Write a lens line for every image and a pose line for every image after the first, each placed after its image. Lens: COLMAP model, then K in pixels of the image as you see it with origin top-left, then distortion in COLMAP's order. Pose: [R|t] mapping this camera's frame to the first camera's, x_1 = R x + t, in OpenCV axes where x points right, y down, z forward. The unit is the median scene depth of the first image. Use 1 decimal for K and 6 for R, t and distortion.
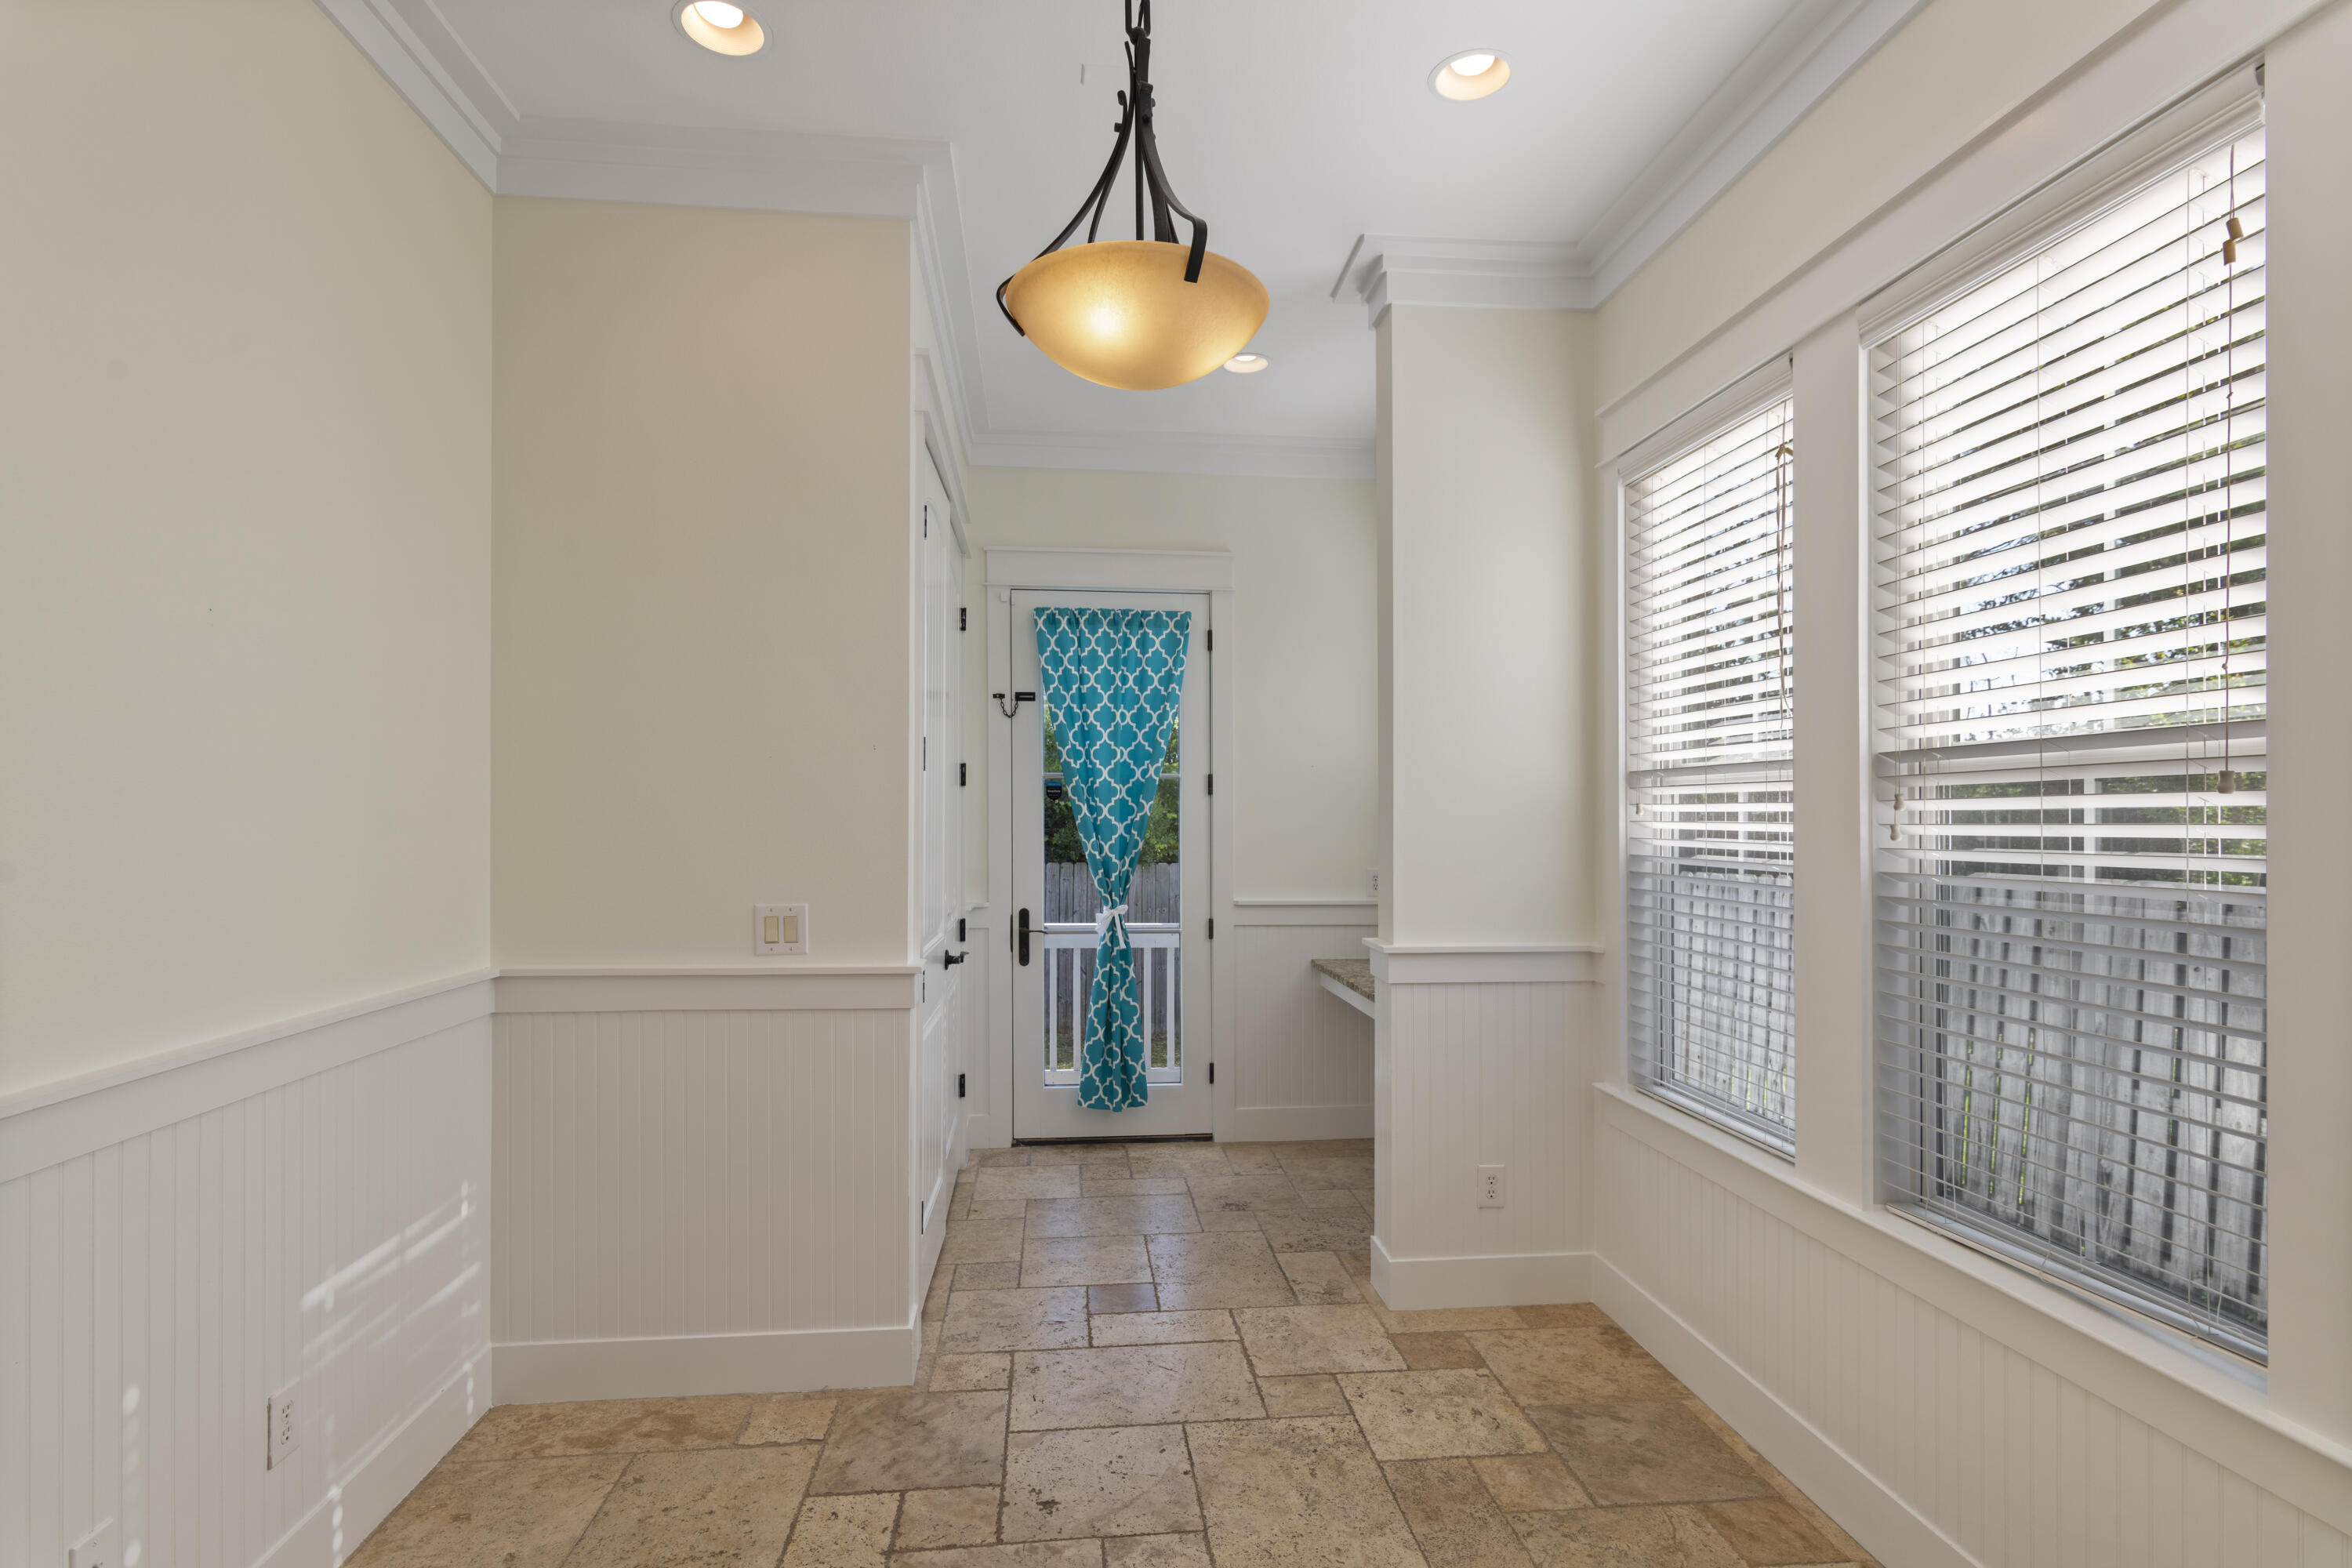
lens RADIAL K [[1149.7, 0, 1185.6], [0, 1149.7, 795.9], [0, 0, 1]] dist [0.001524, 0.000284]
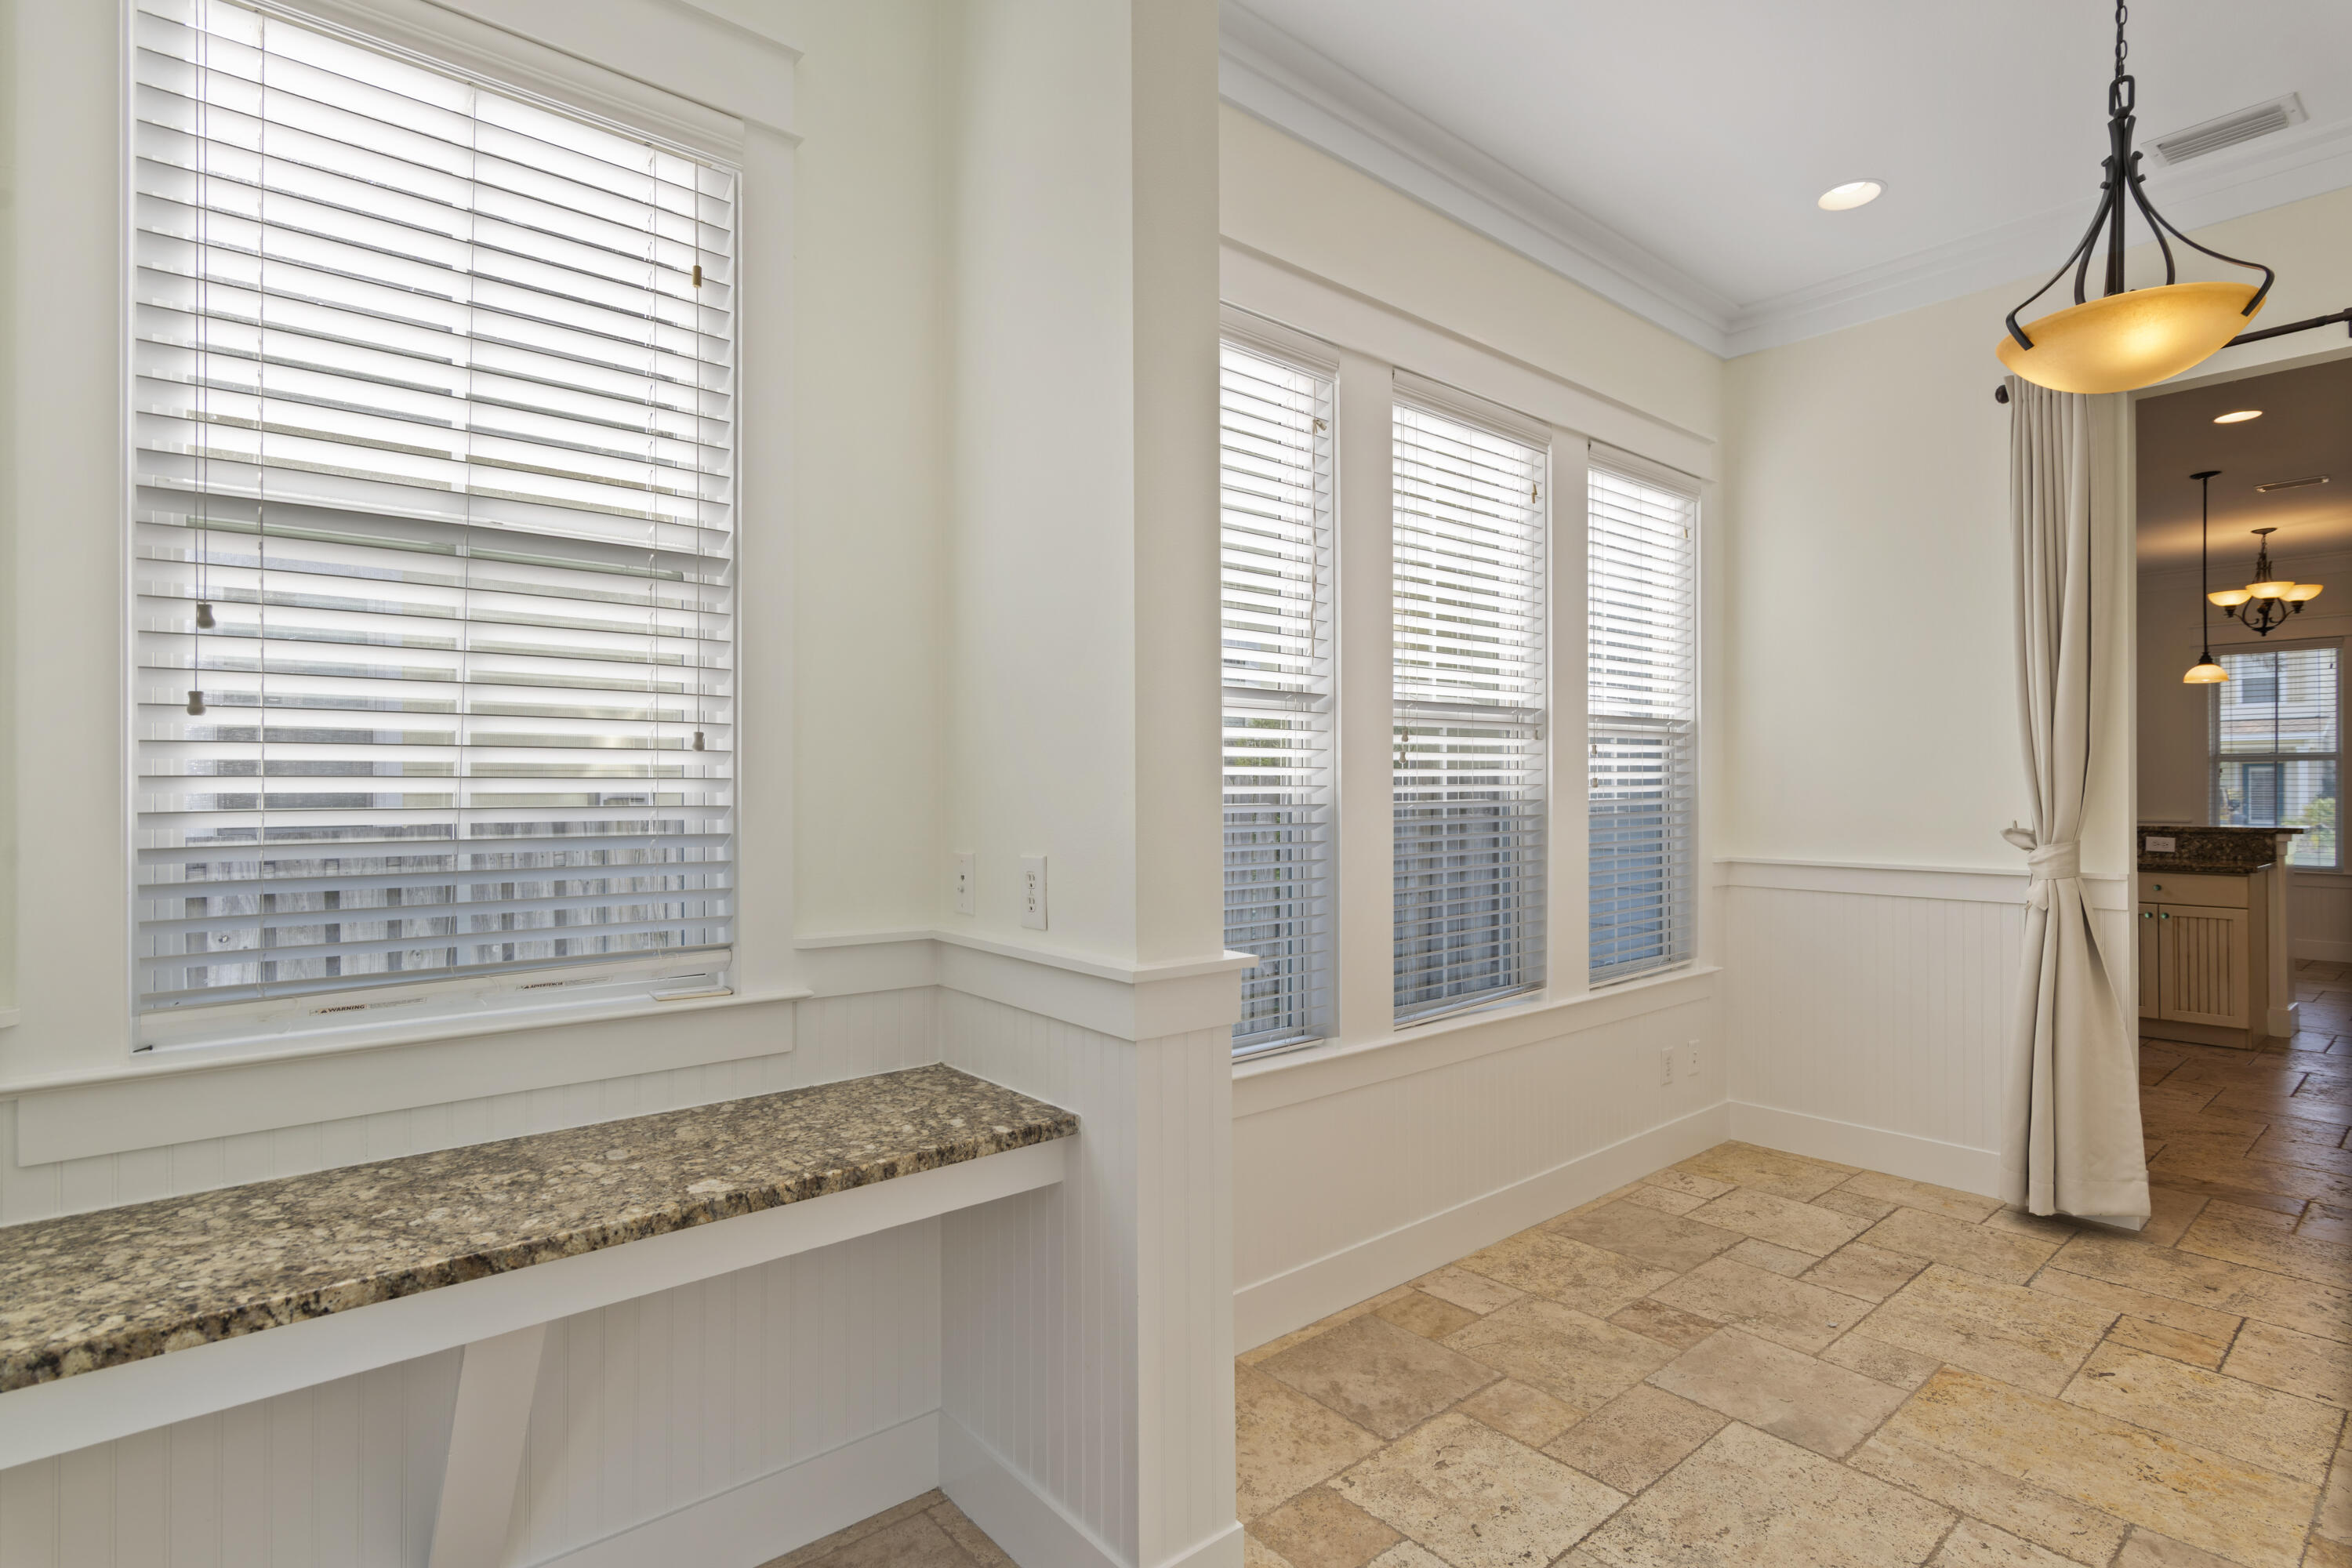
lens RADIAL K [[1149.7, 0, 1185.6], [0, 1149.7, 795.9], [0, 0, 1]] dist [0.001524, 0.000284]
pose [[-0.567172, -0.008914, 0.823551, -0.328745], [-0.022099, 0.999746, -0.004398, 0.079642], [-0.823303, -0.020693, -0.567225, 1.737460]]
